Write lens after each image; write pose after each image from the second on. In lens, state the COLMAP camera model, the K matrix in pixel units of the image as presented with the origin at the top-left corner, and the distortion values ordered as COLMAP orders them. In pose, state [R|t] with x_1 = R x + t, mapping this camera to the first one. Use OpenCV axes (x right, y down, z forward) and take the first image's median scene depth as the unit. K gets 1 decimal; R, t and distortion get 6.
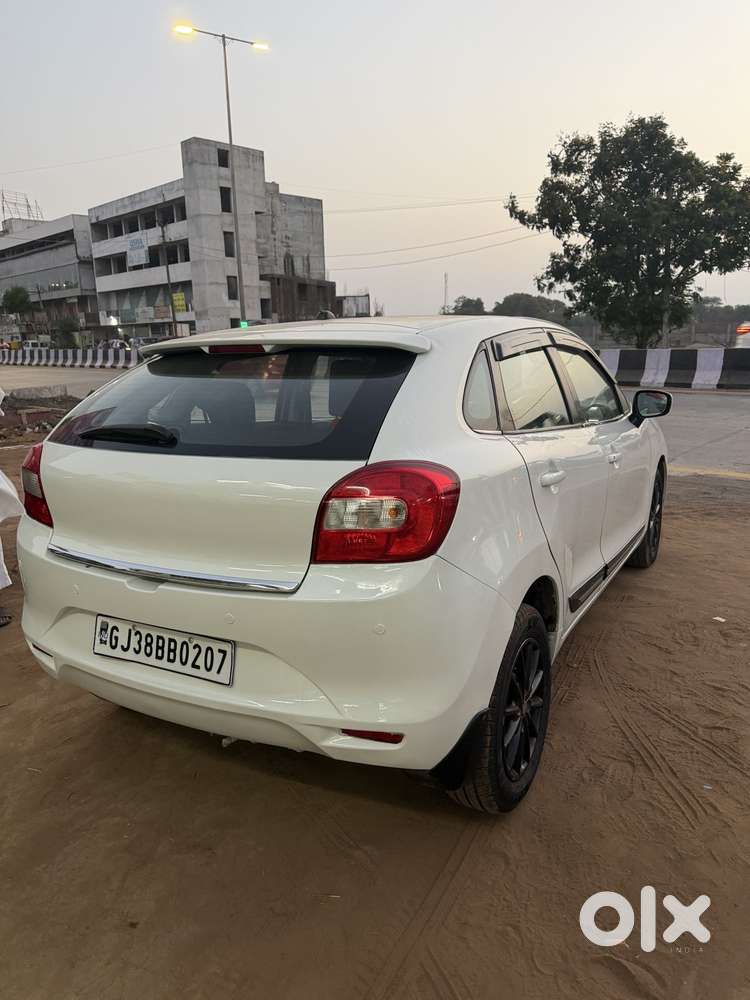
lens RADIAL K [[719.6, 0, 375.0], [0, 719.6, 500.0], [0, 0, 1]] dist [0.025728, -0.022797]
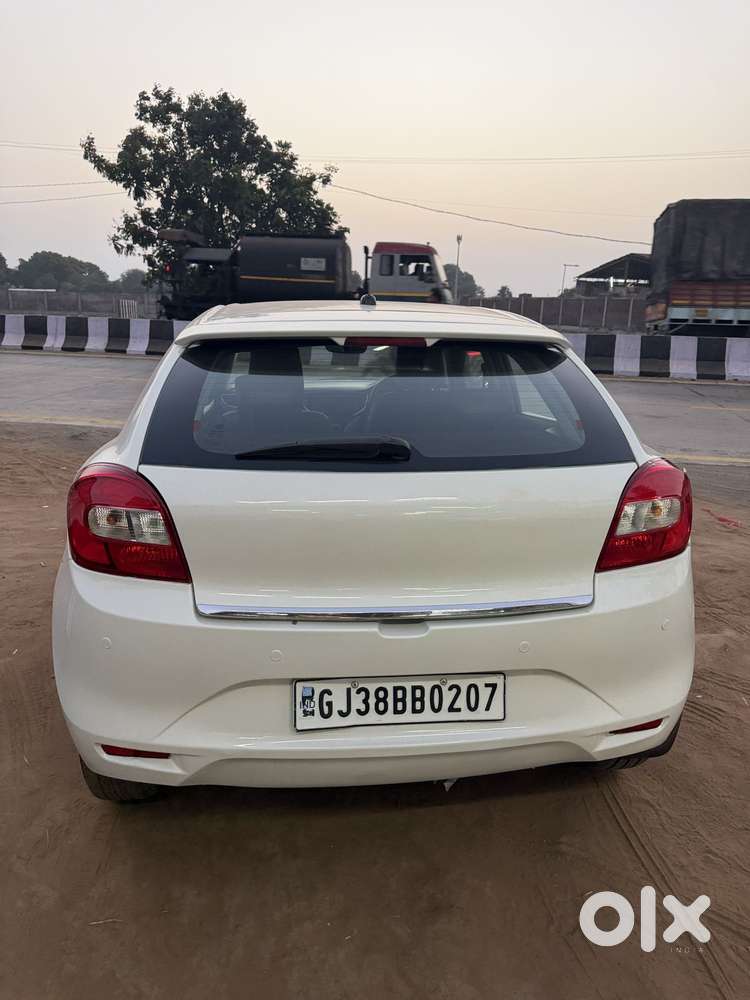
lens RADIAL K [[719.6, 0, 375.0], [0, 719.6, 500.0], [0, 0, 1]] dist [0.025728, -0.022797]
pose [[0.821392, -0.101966, 0.561176, -0.768887], [0.078254, 0.994733, 0.066203, -0.085976], [-0.564971, -0.010464, 0.825045, 0.322693]]
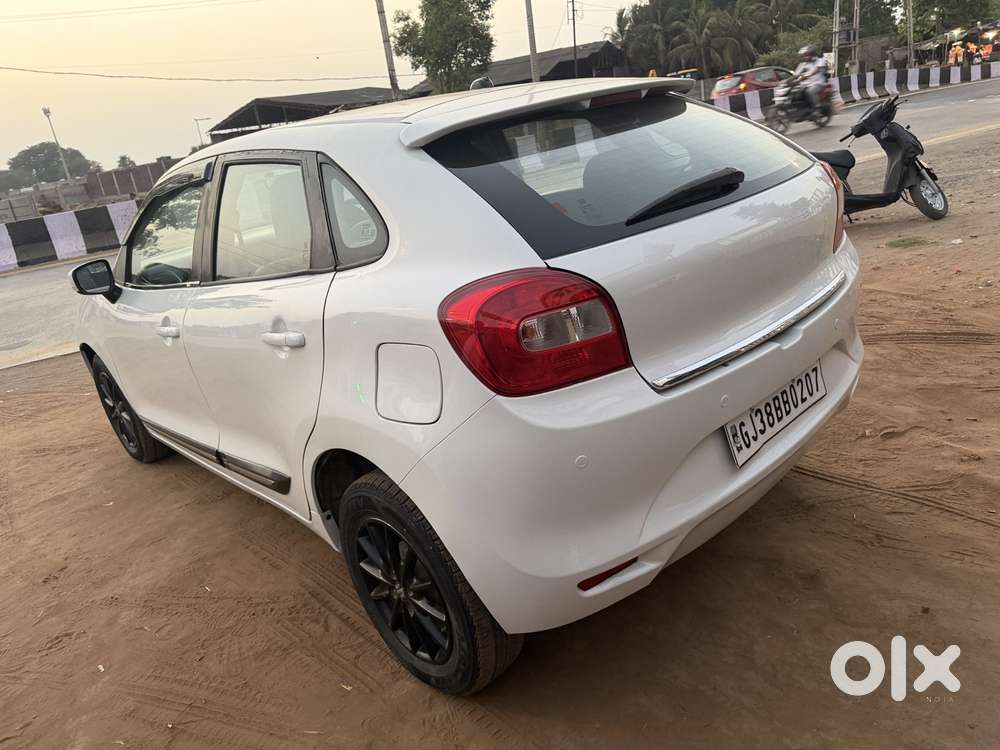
lens RADIAL K [[713.4, 0, 510.8], [0, 713.4, 372.6], [0, 0, 1]] dist [0.023699, -0.022050]
pose [[0.313265, -0.337894, 0.887520, -1.197765], [0.347162, 0.910623, 0.224153, -0.160161], [-0.883936, 0.237894, 0.402570, 0.921063]]
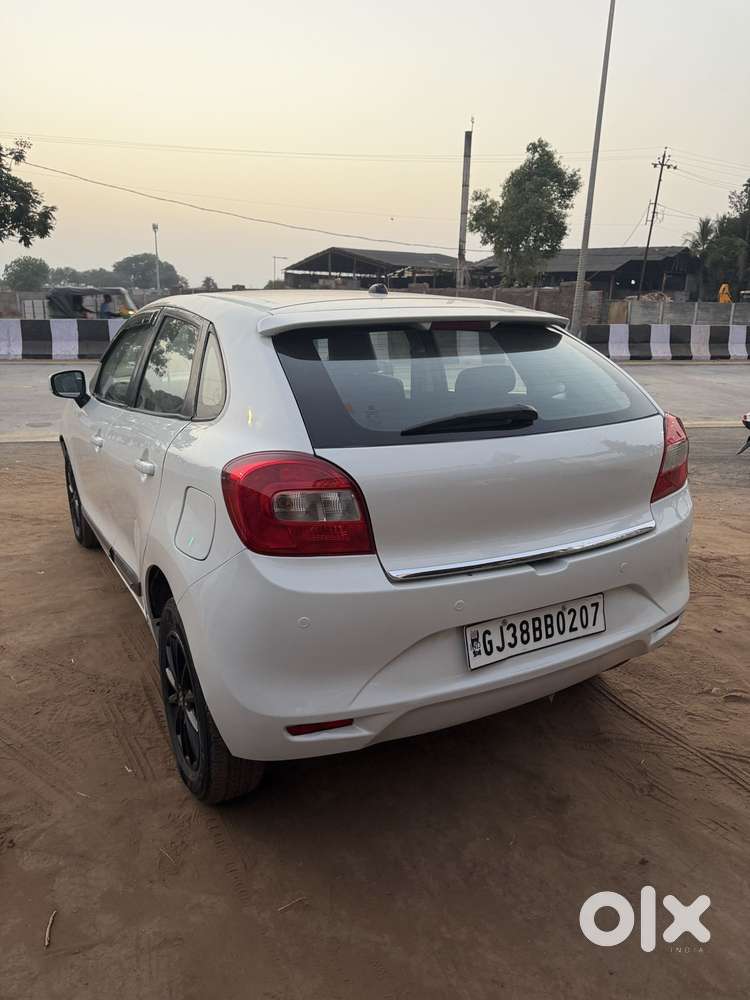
lens RADIAL K [[711.9, 0, 386.0], [0, 711.9, 499.7], [0, 0, 1]] dist [0.042008, -0.028975]
pose [[0.533845, -0.188637, 0.824273, -1.183778], [0.154168, 0.980173, 0.124468, -0.124408], [-0.831410, 0.060630, 0.552342, 0.617577]]
